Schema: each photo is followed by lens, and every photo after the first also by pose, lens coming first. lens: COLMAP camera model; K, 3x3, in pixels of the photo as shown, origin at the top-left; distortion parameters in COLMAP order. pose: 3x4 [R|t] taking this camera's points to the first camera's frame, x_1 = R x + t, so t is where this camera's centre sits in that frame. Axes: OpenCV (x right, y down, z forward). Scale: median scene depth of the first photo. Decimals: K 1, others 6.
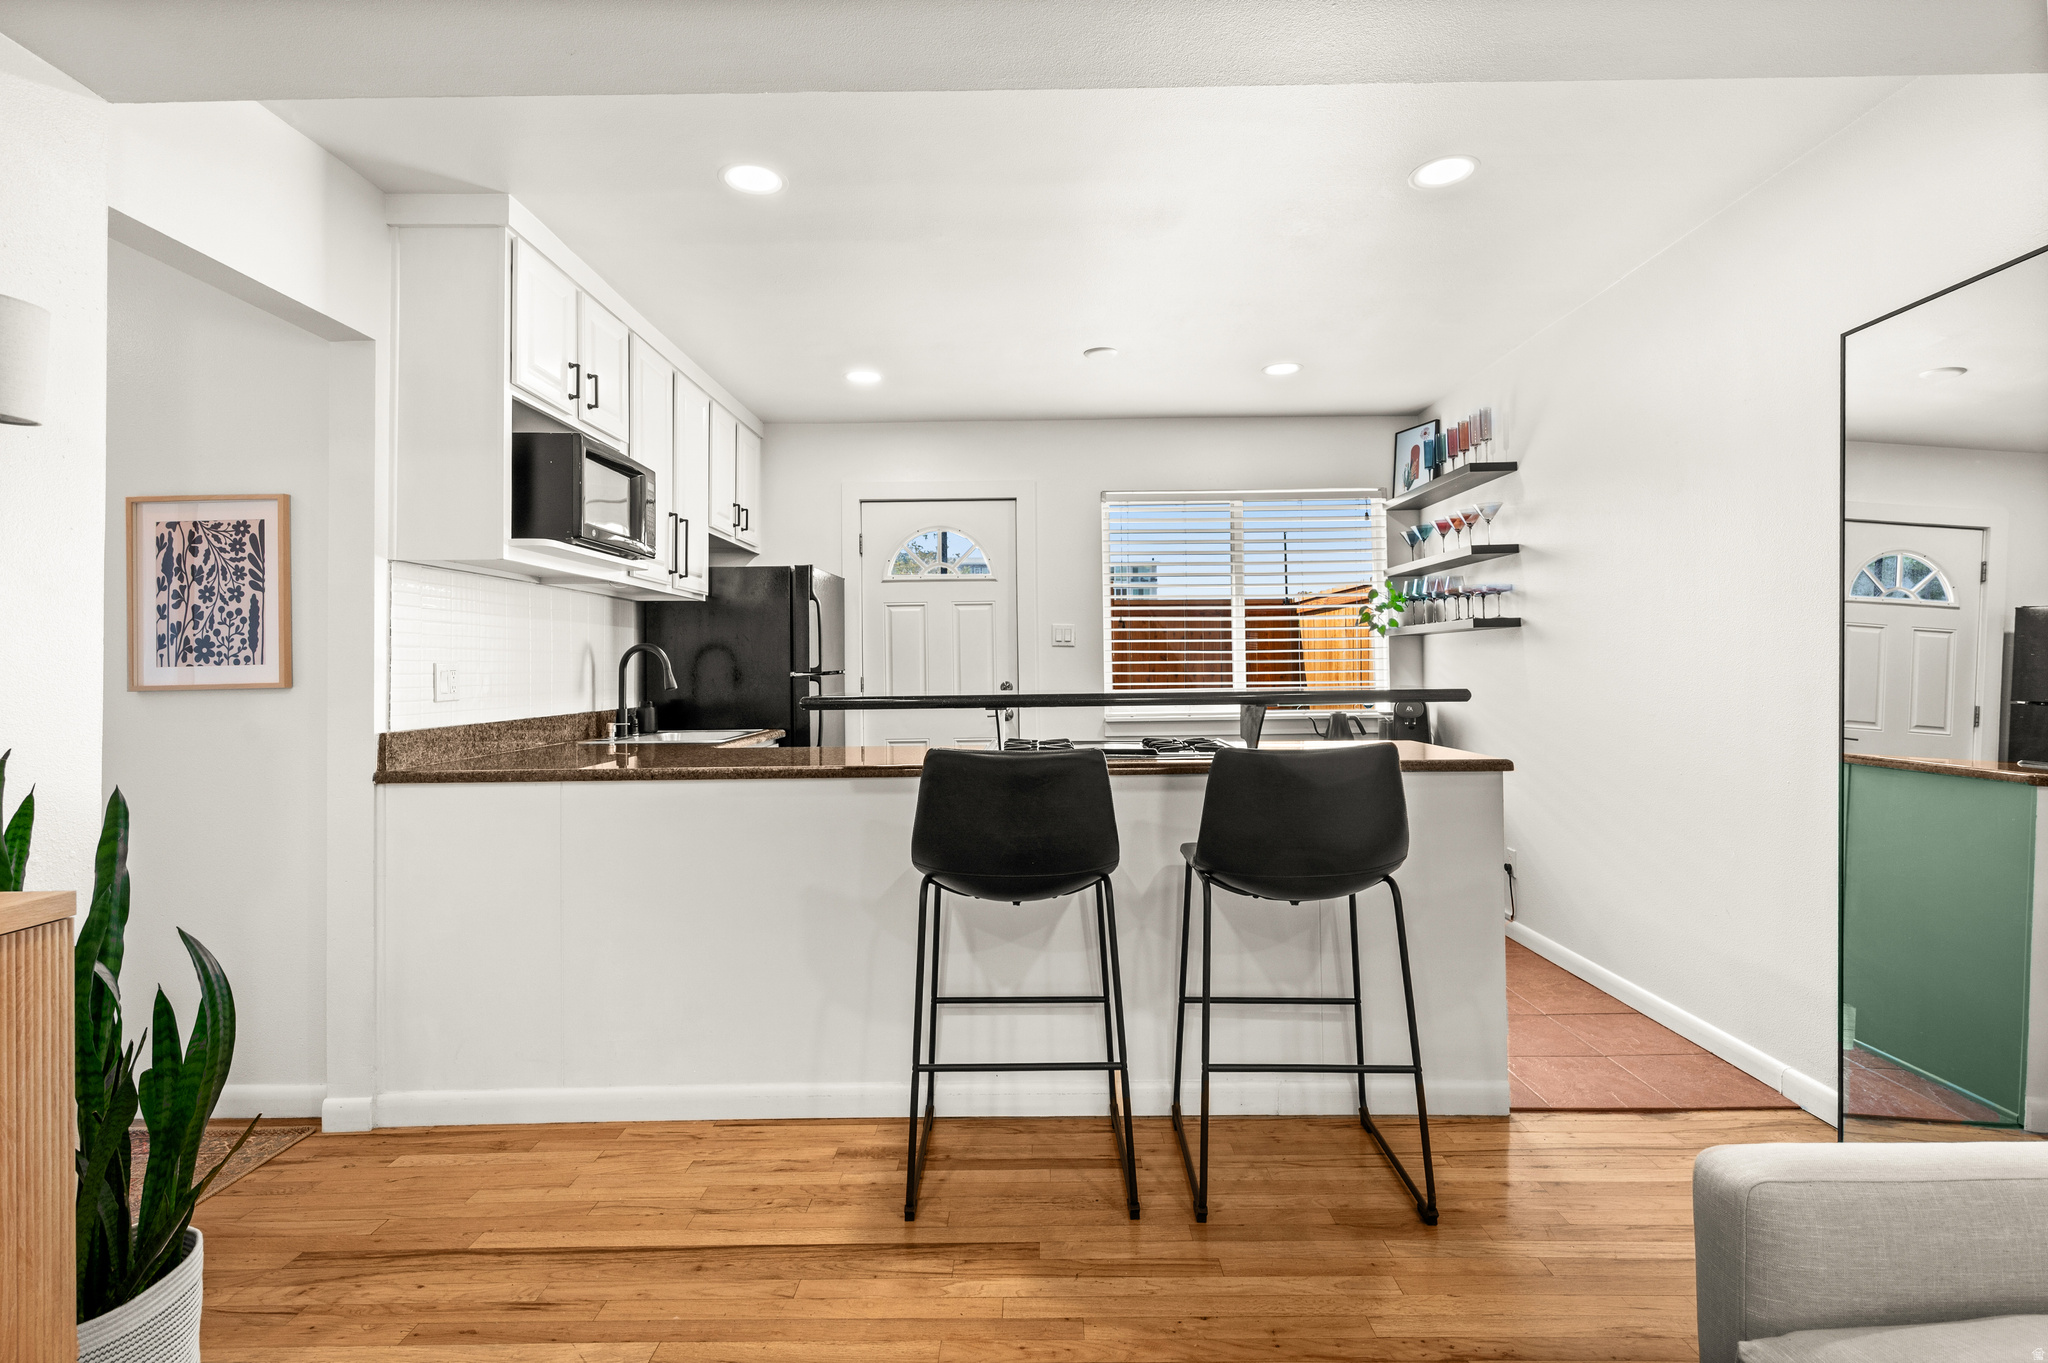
lens RADIAL K [[923.4, 0, 1060.8], [0, 923.4, 652.5], [0, 0, 1]] dist [0.002801, 0.000107]
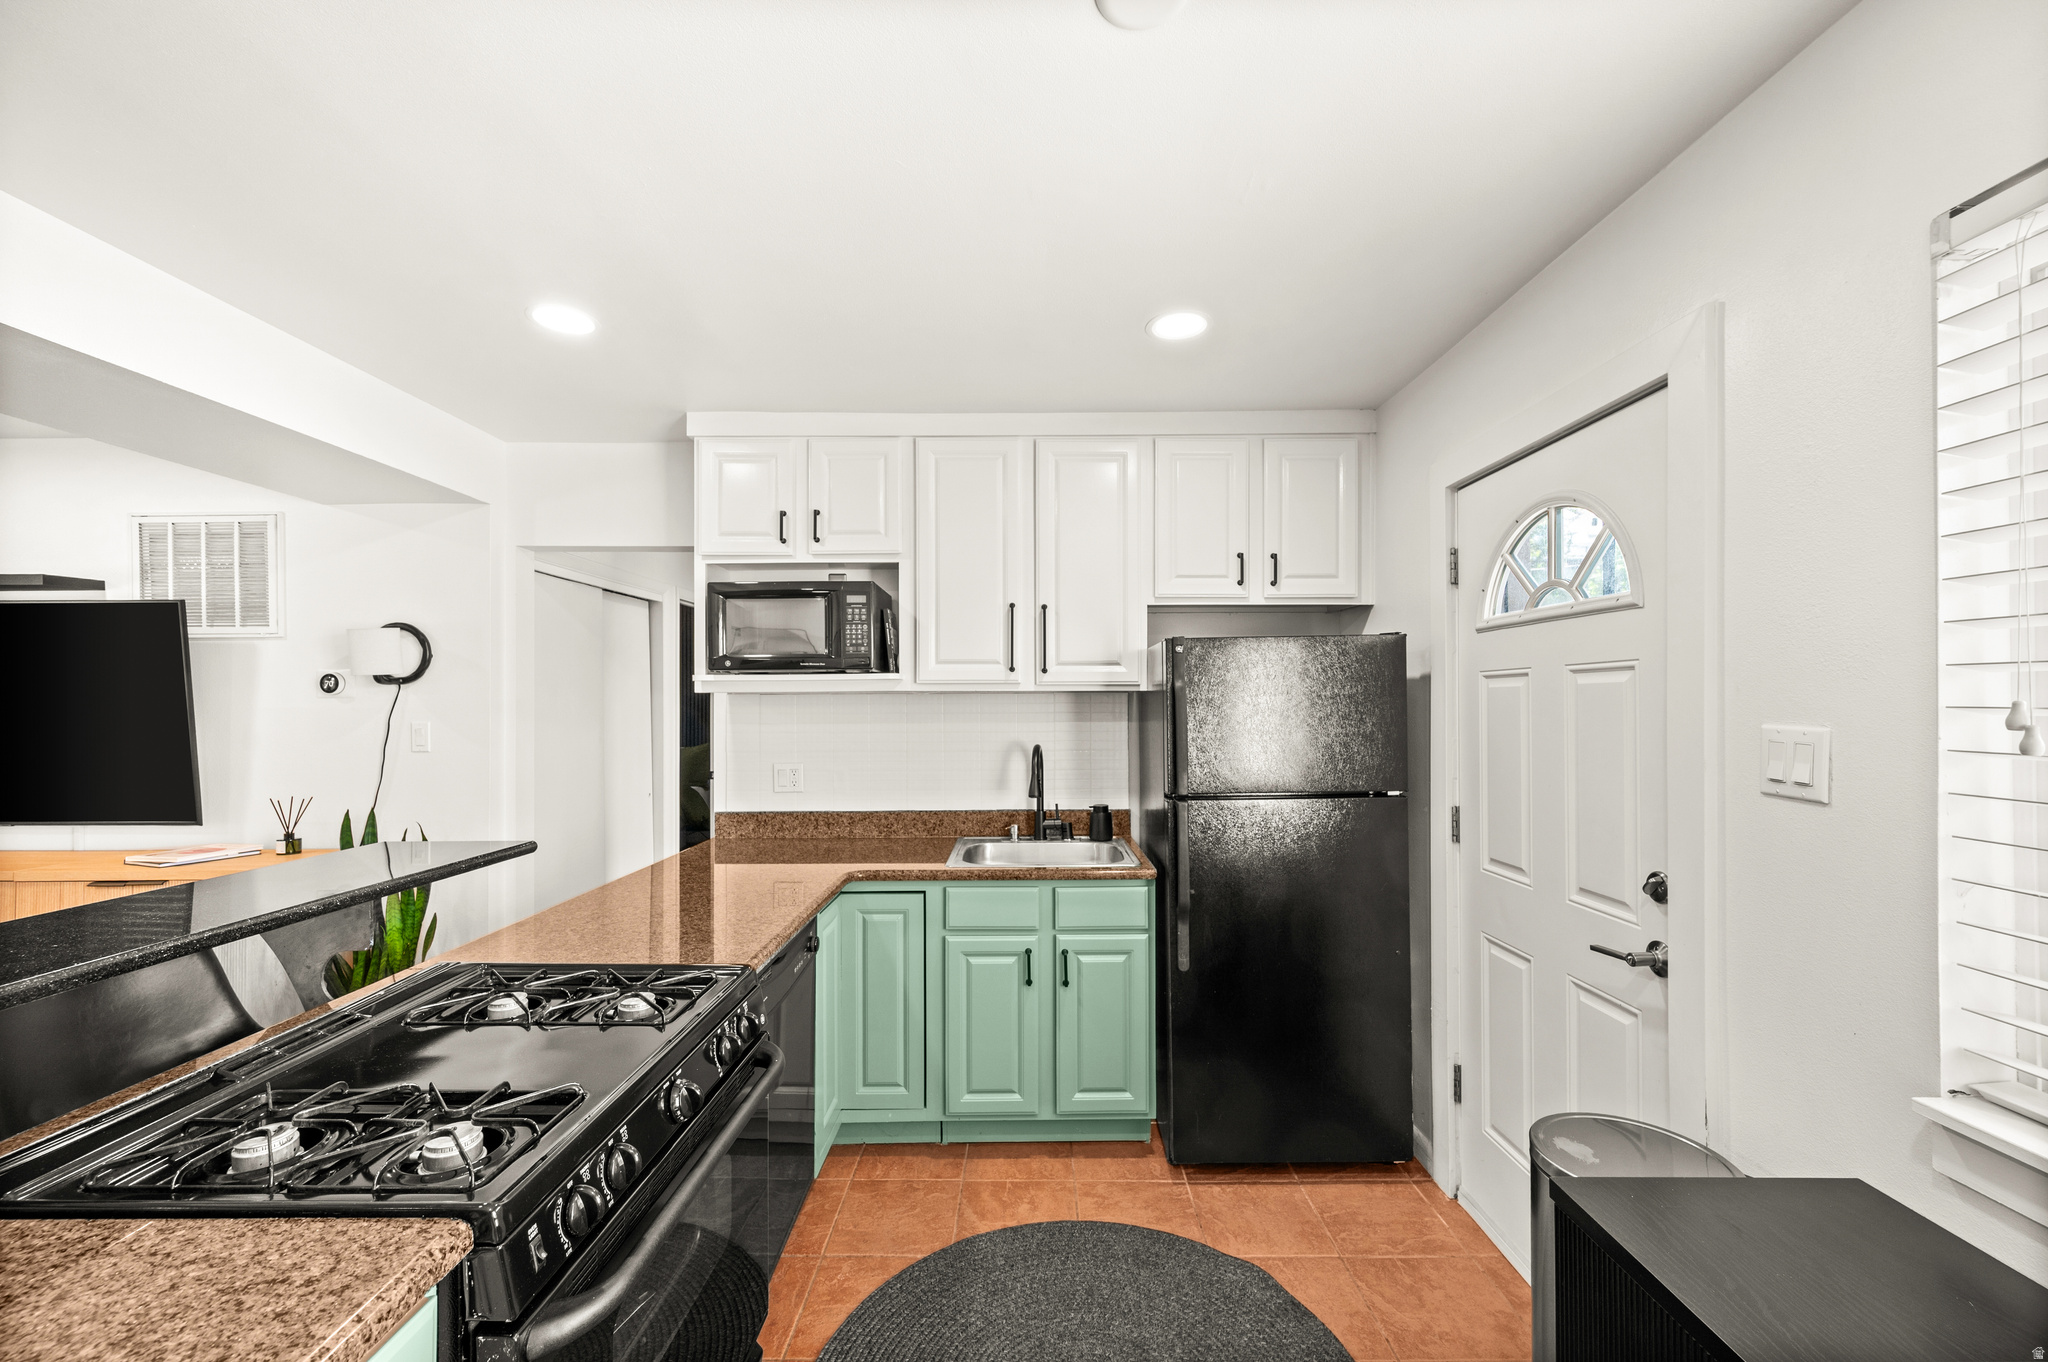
lens RADIAL K [[813.6, 0, 1026.7], [0, 813.6, 695.1], [0, 0, 1]] dist [0.001233, -0.000124]
pose [[-0.020830, 0.003472, -0.999777, 0.337144], [0.018467, 0.999825, 0.003087, -0.056938], [0.999612, -0.018399, -0.020890, 0.922094]]
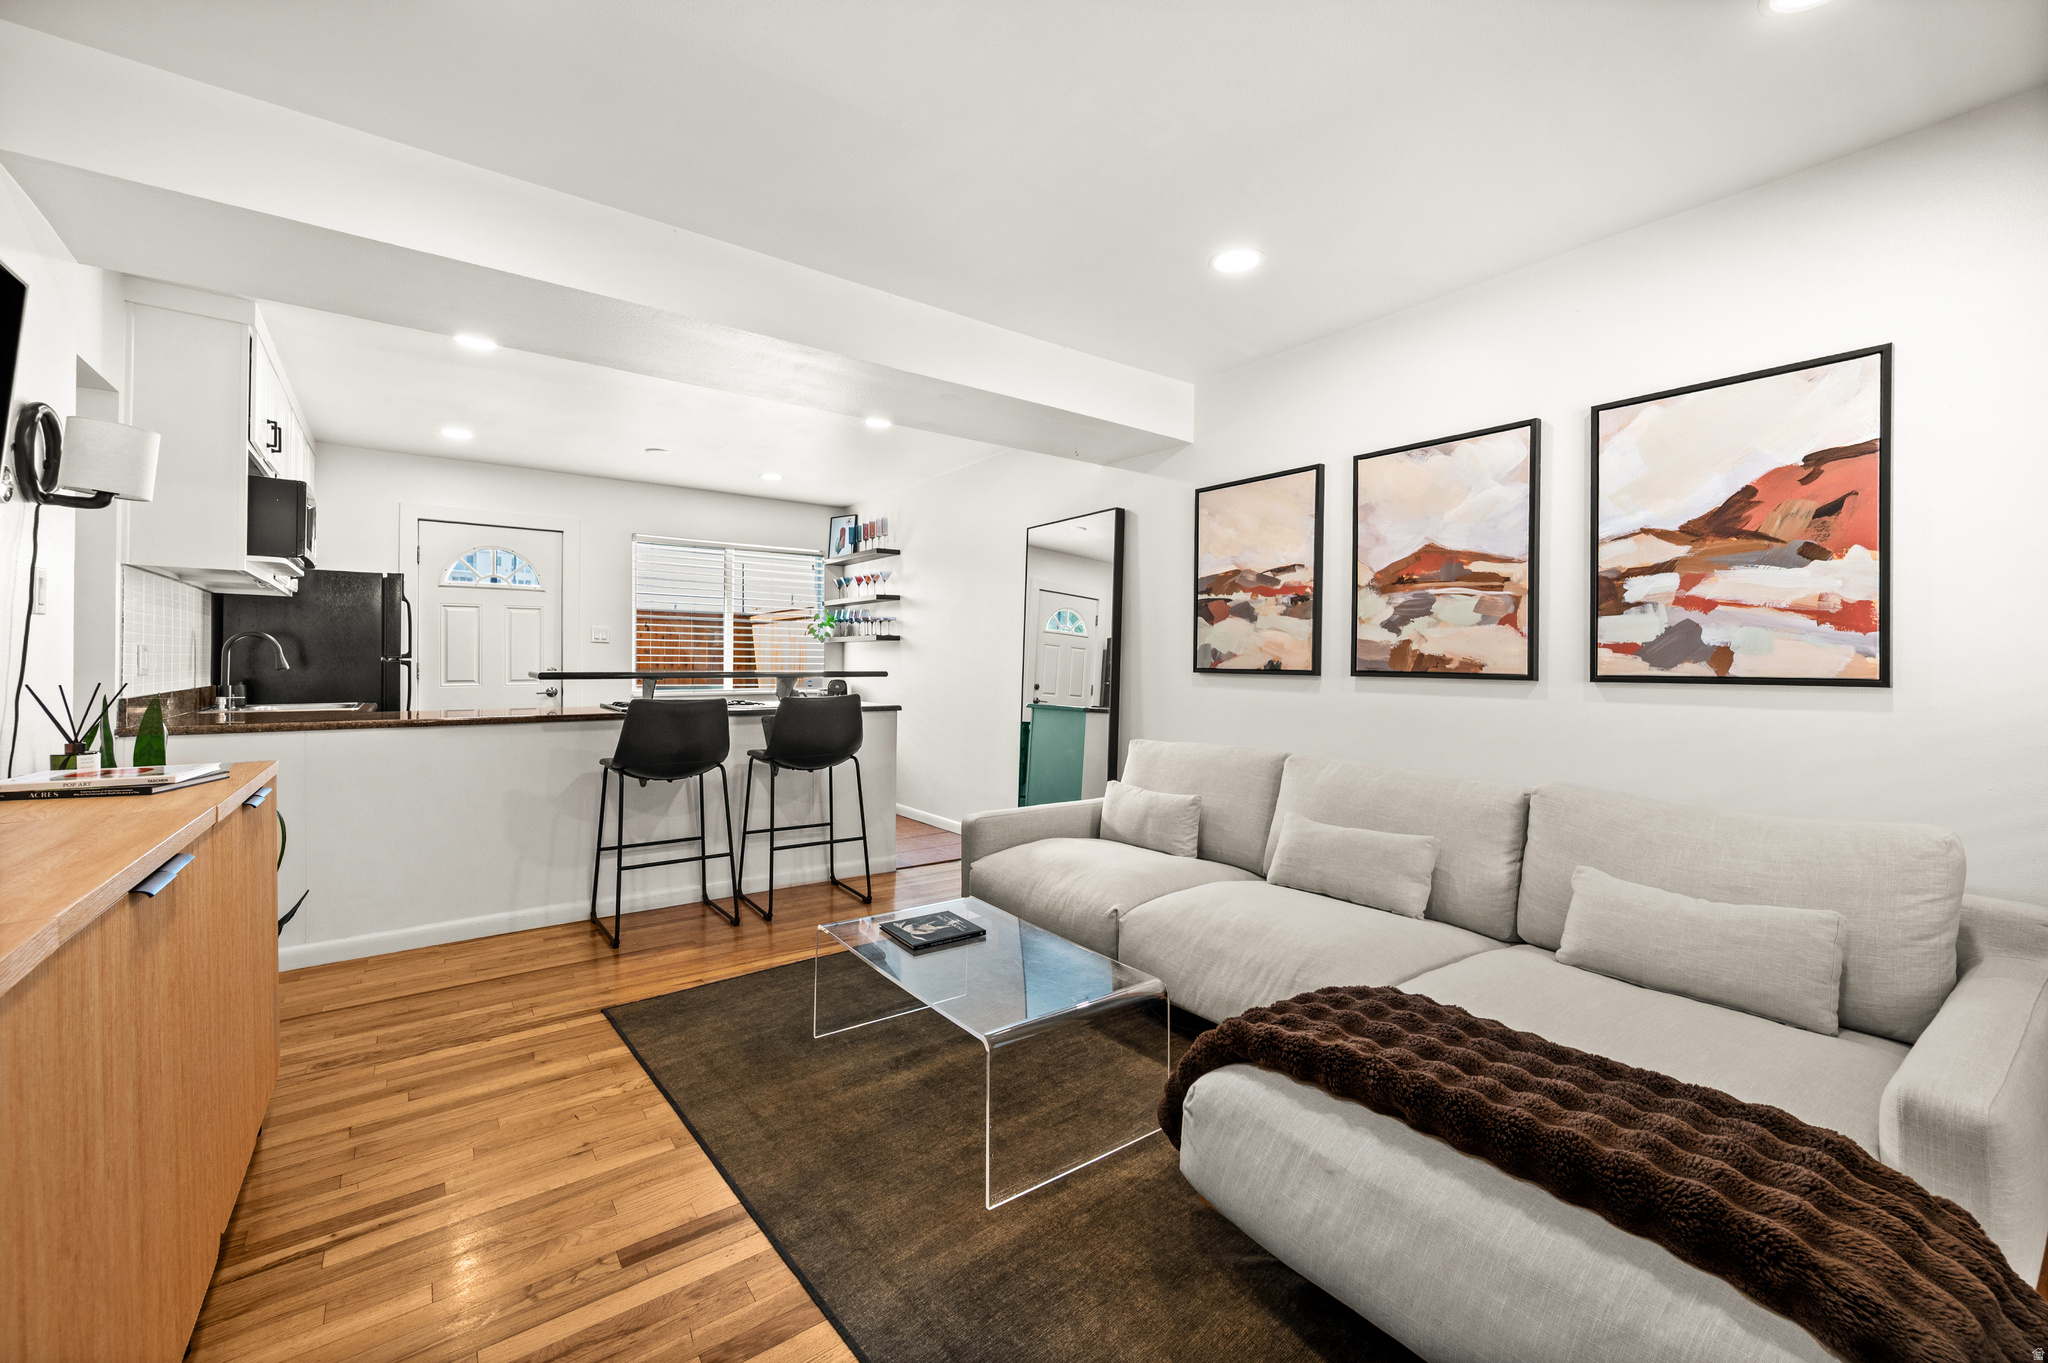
lens RADIAL K [[813.6, 0, 1024.2], [0, 813.6, 666.8], [0, 0, 1]] dist [0.001233, -0.000124]
pose [[0.802073, 0.013208, 0.597080, -0.258290], [-0.025407, 0.999605, 0.012018, -0.001560], [-0.596685, -0.024809, 0.802092, -0.427777]]
